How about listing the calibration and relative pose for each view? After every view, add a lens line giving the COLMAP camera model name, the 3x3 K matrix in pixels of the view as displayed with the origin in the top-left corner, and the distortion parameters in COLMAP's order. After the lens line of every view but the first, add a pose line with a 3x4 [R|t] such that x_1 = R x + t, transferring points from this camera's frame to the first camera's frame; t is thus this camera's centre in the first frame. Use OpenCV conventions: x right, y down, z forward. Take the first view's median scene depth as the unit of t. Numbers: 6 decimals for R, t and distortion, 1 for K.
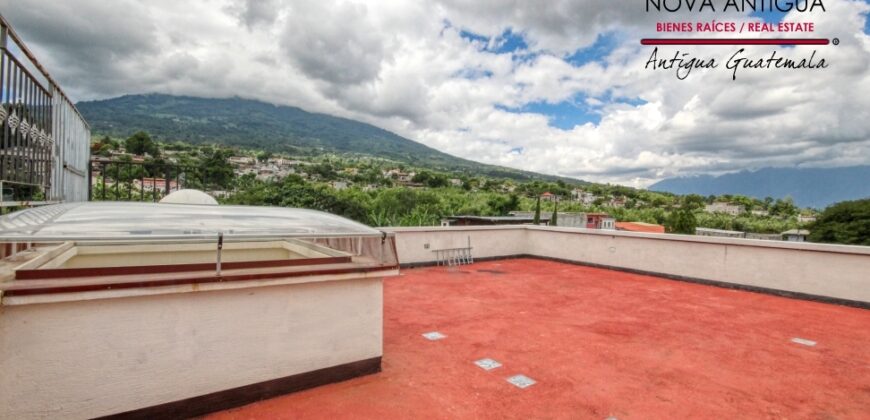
lens RADIAL K [[405.7, 0, 435.0], [0, 405.7, 210.0], [0, 0, 1]] dist [0.015665, -0.016261]
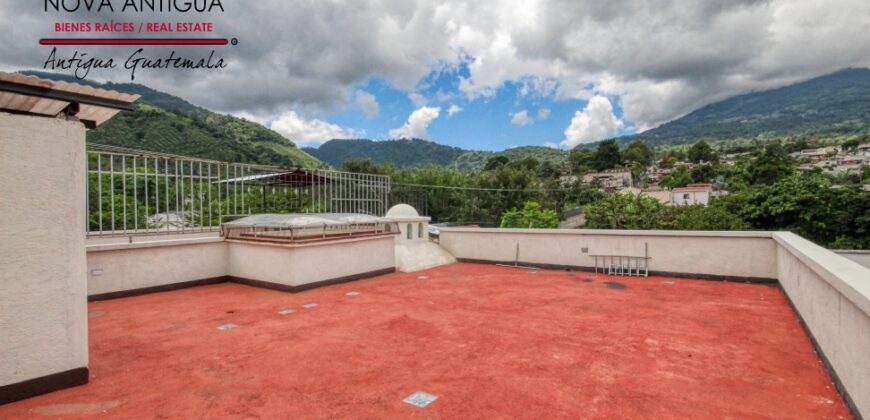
lens RADIAL K [[383.3, 0, 435.0], [0, 383.3, 210.0], [0, 0, 1]] dist [-0.001553, -0.000020]
pose [[0.338389, -0.023945, -0.940701, 0.218066], [0.015342, 0.999684, -0.019928, 0.002445], [0.940881, -0.007689, 0.338650, 0.114207]]
